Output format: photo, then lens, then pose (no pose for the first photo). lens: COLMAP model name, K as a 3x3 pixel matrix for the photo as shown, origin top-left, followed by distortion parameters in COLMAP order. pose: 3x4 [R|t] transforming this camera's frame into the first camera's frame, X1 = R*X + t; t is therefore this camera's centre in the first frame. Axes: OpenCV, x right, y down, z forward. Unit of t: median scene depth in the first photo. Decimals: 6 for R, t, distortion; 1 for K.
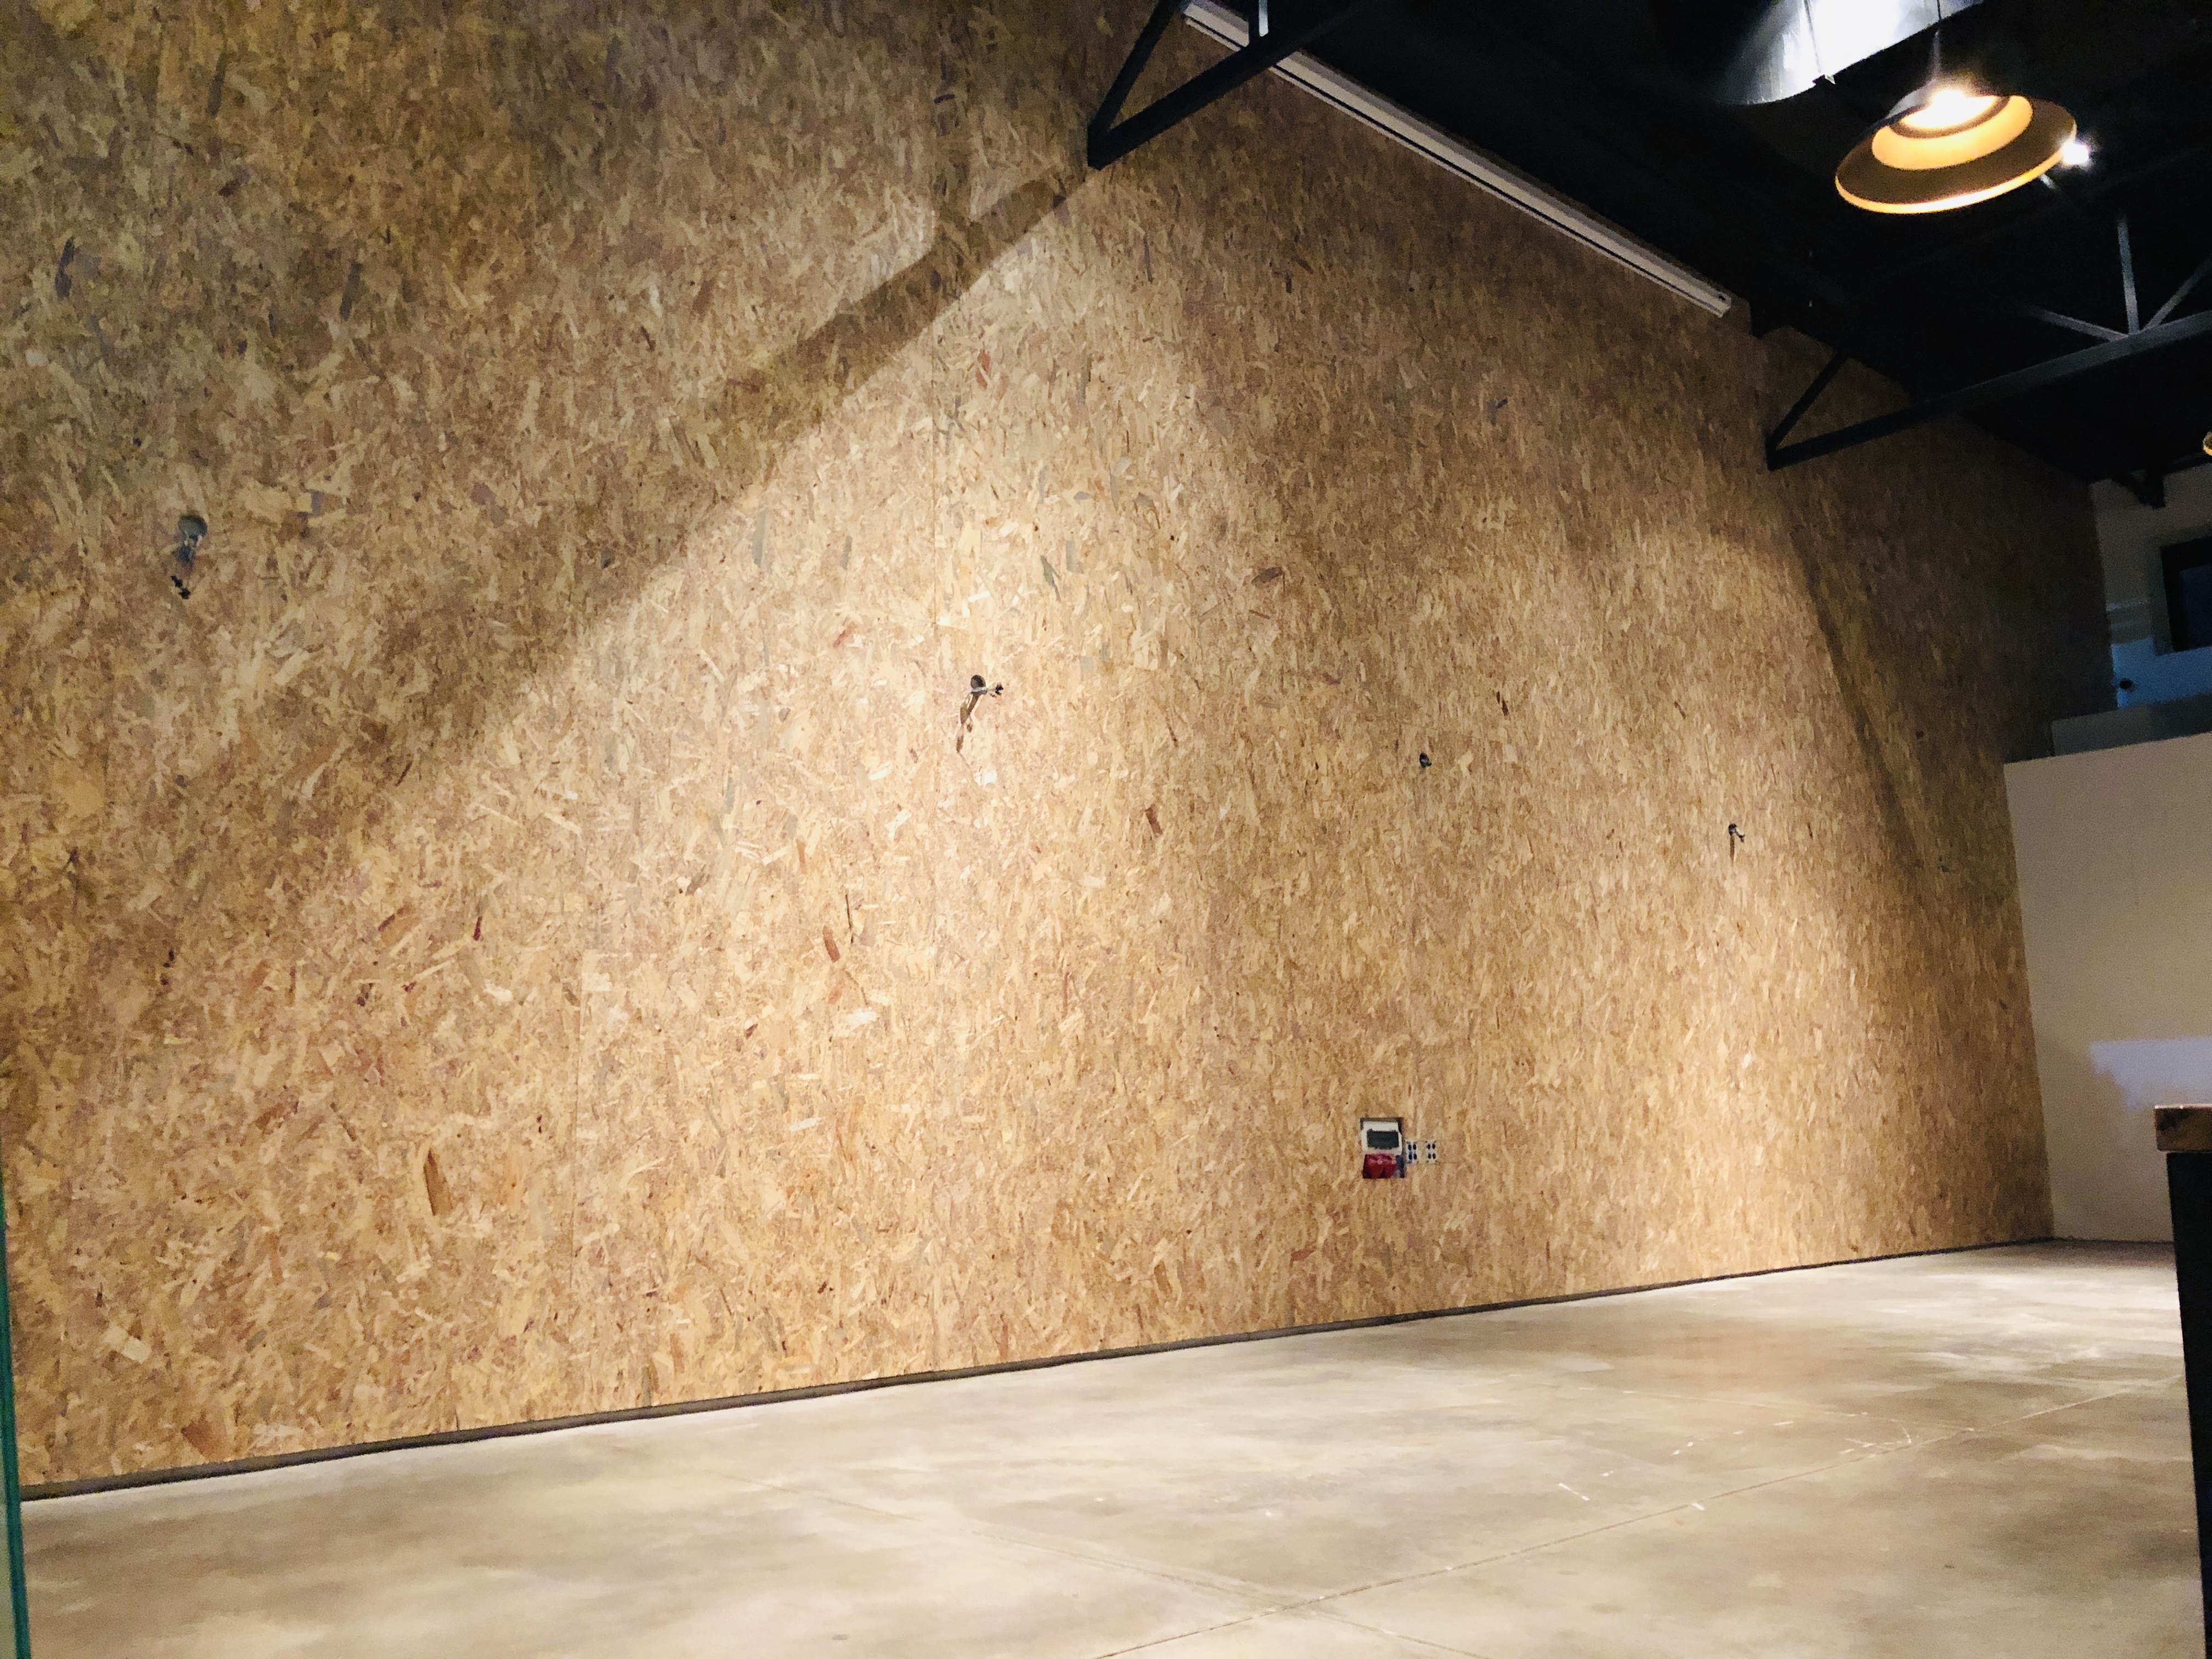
lens RADIAL K [[1800.2, 0, 1103.1], [0, 1800.2, 814.5], [0, 0, 1]] dist [0.054988, -0.065176]
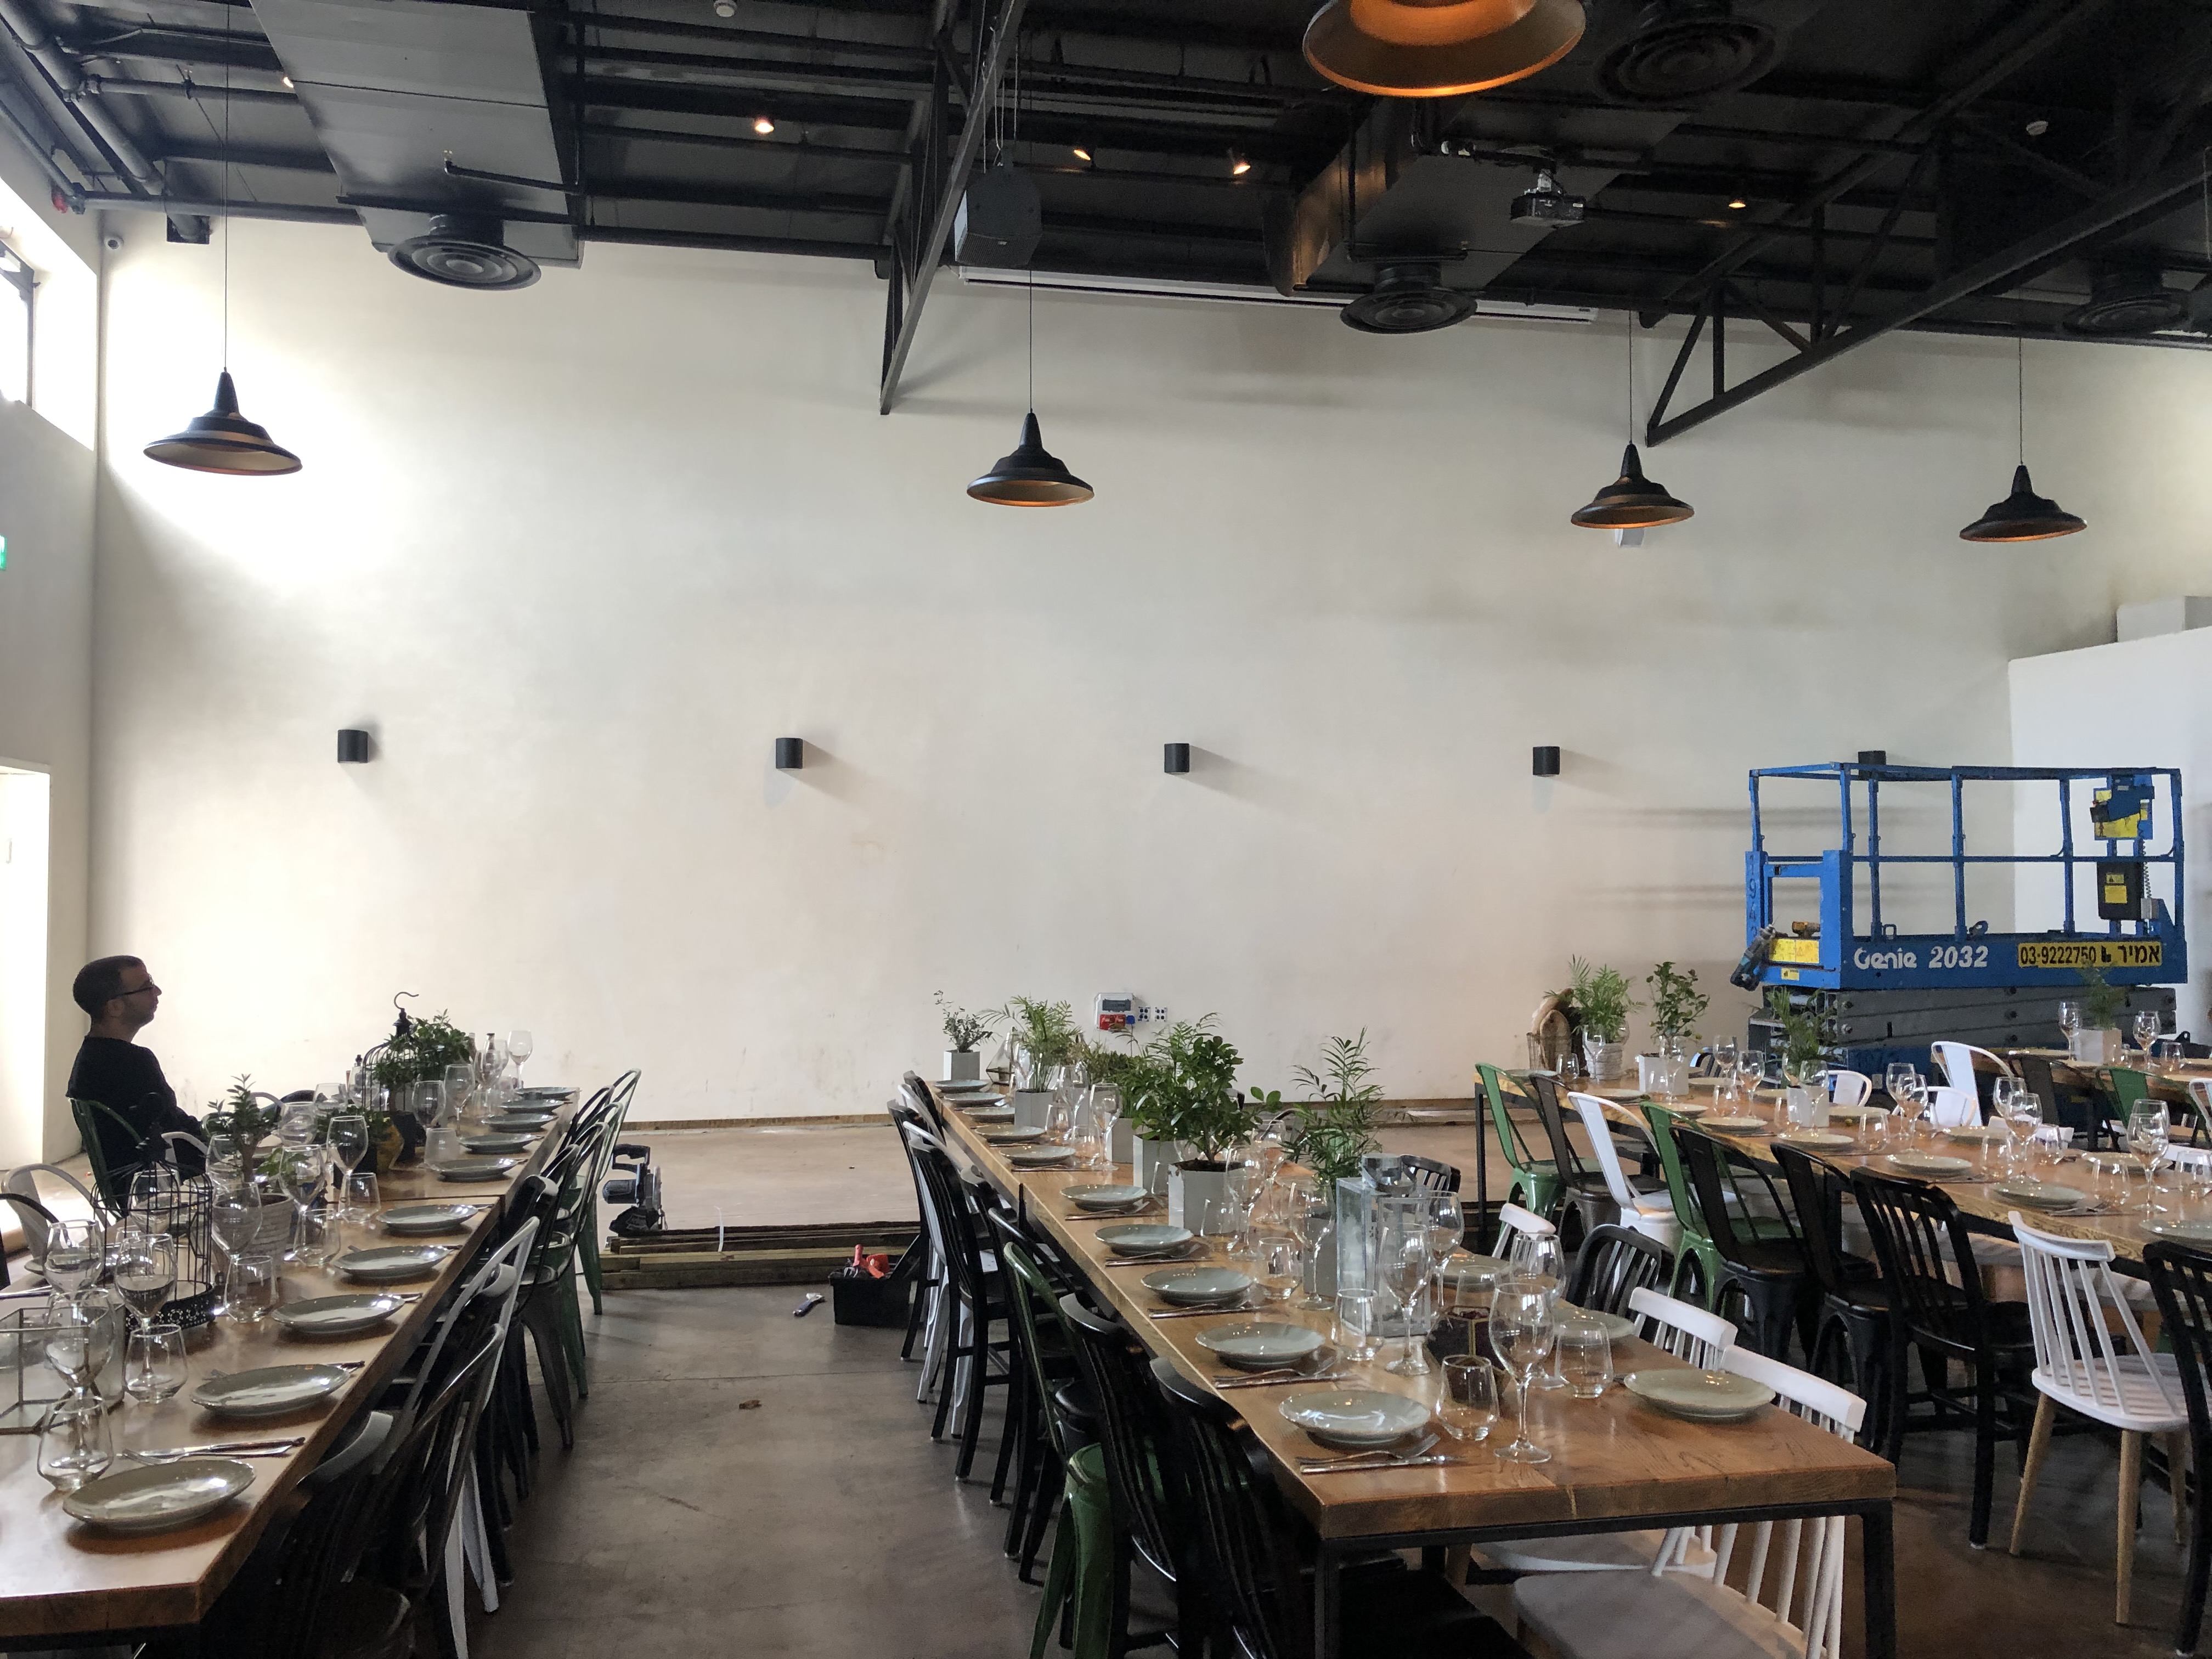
lens RADIAL K [[1800.2, 0, 1106.6], [0, 1800.2, 810.9], [0, 0, 1]] dist [0.054988, -0.065176]
pose [[0.865258, -0.001036, -0.501326, 1.040666], [0.072780, 0.989664, 0.123568, -0.201775], [0.496016, -0.143404, 0.856390, -0.352389]]
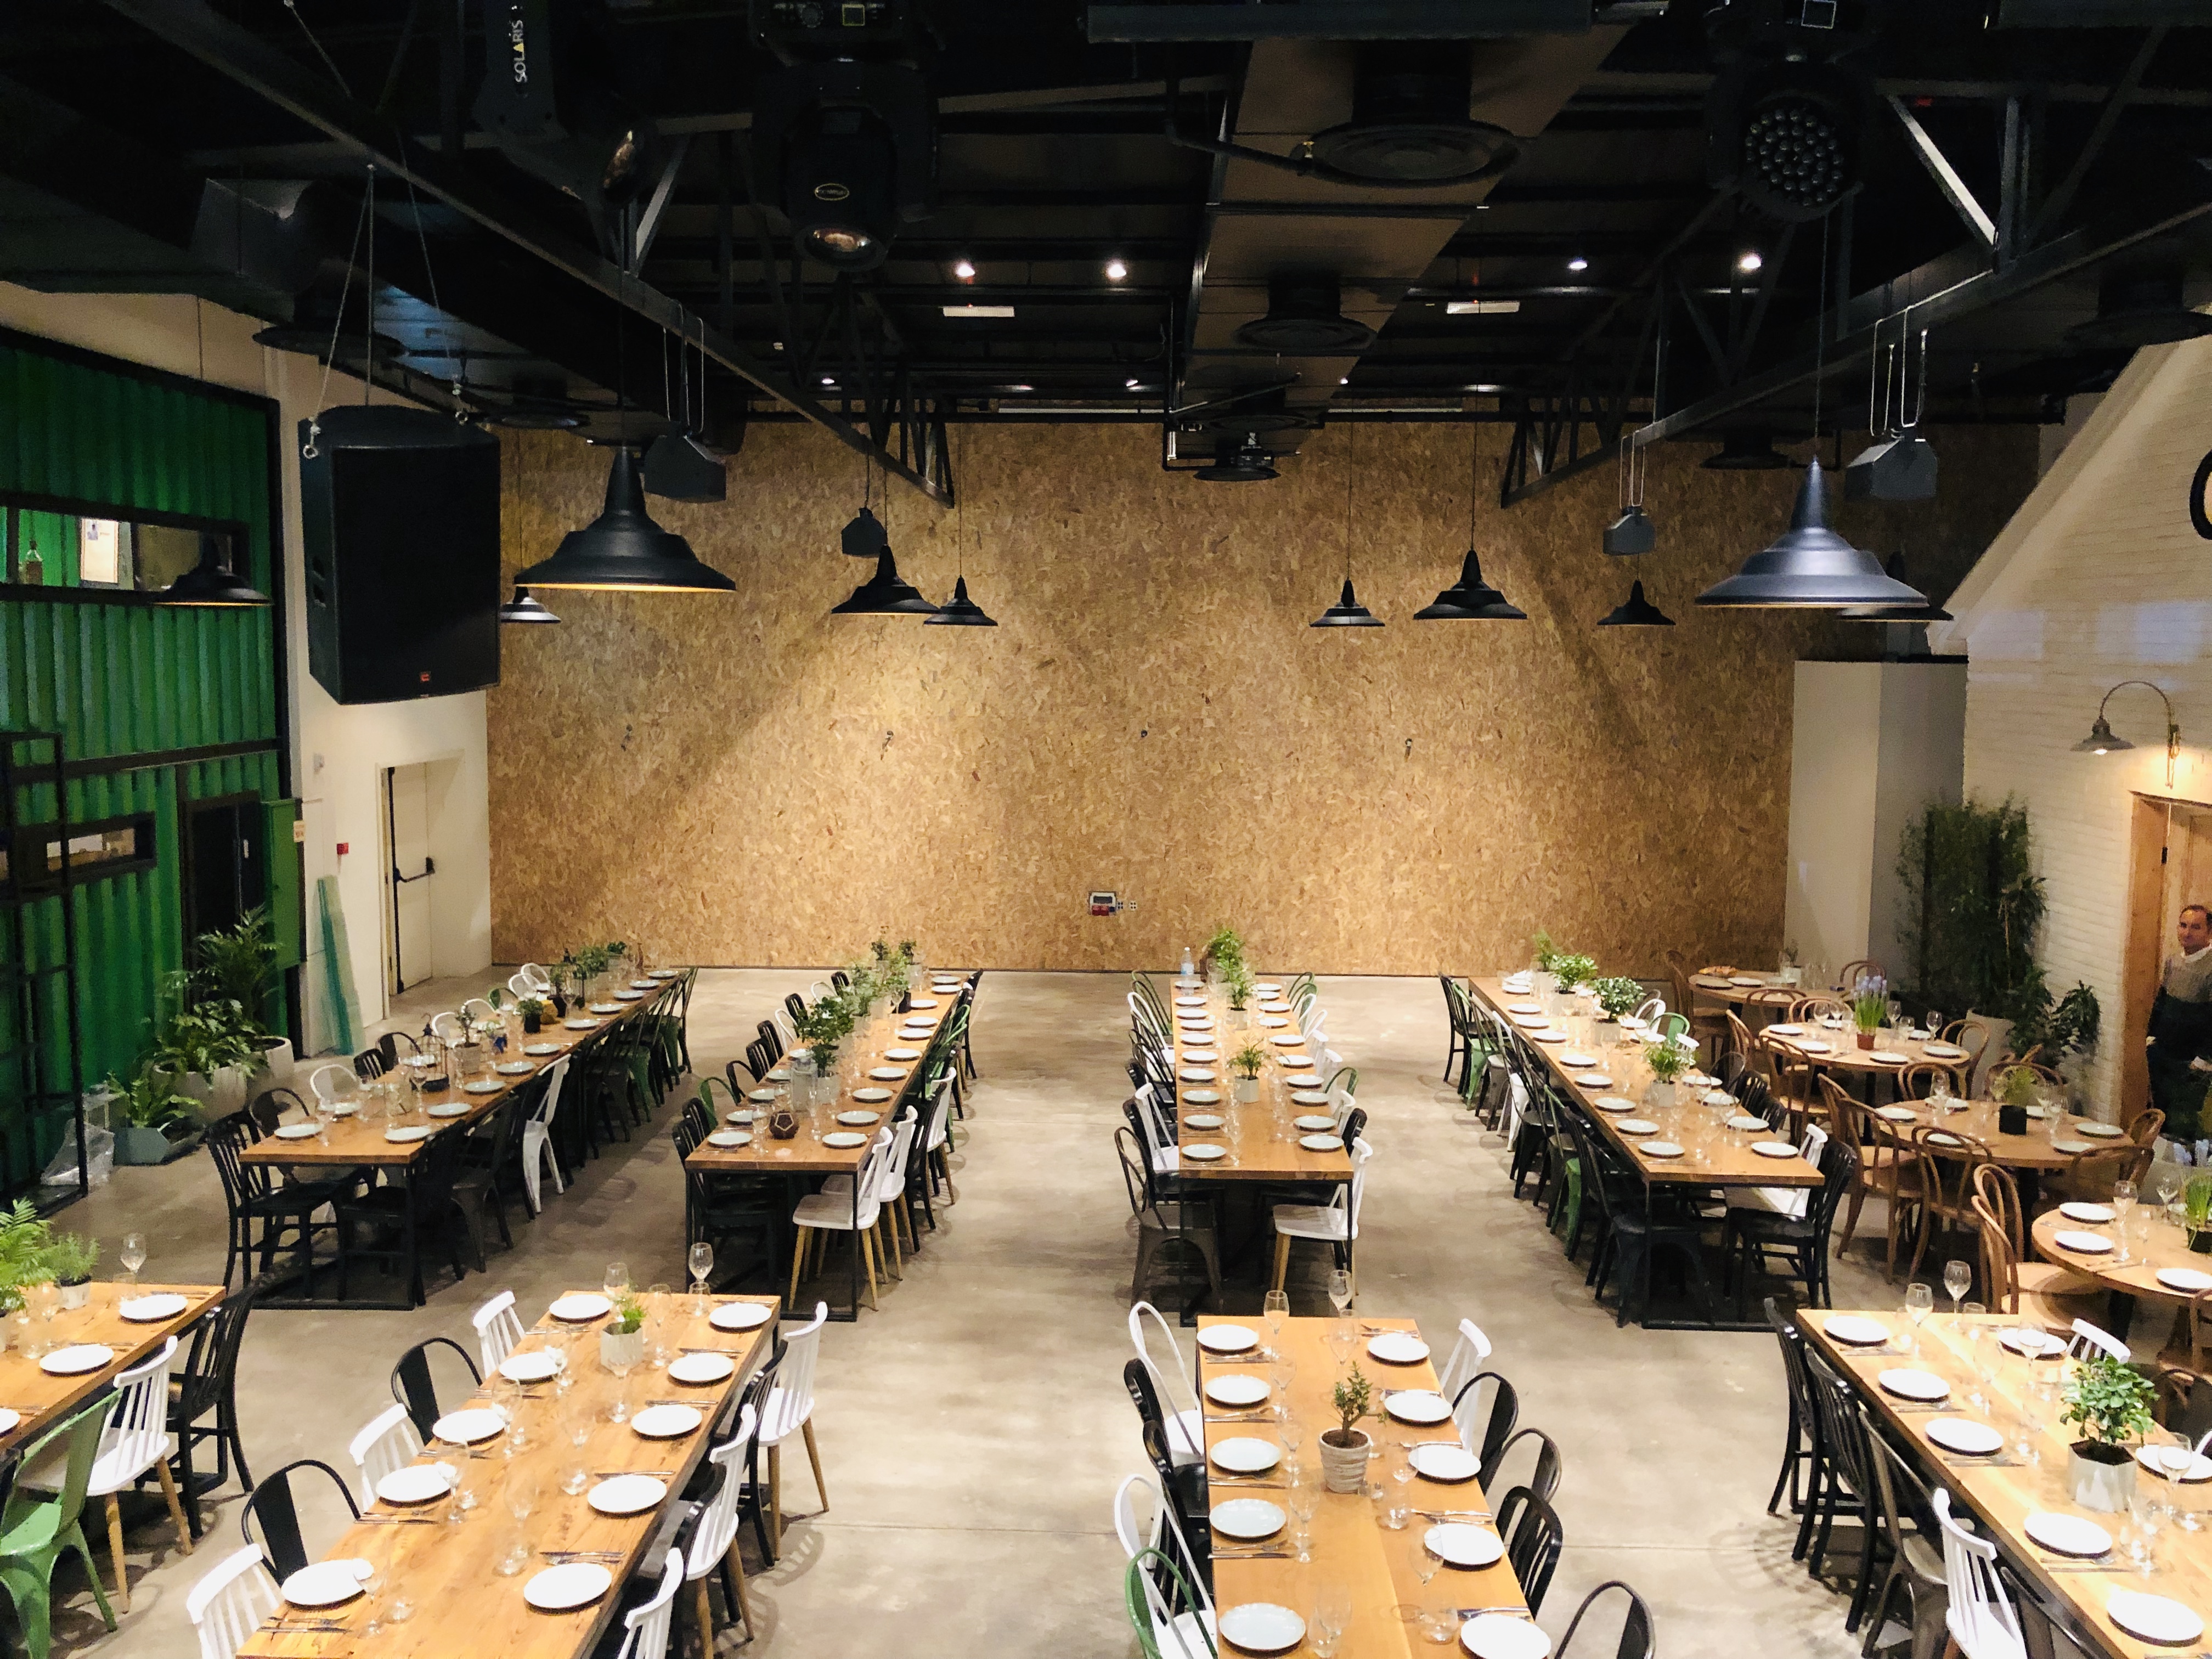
lens RADIAL K [[1800.2, 0, 1118.7], [0, 1800.2, 815.9], [0, 0, 1]] dist [0.054988, -0.065176]
pose [[0.727800, 0.088015, -0.680119, 1.985917], [0.098967, 0.967870, 0.231158, -0.530341], [0.678611, -0.235546, 0.695705, -0.682771]]
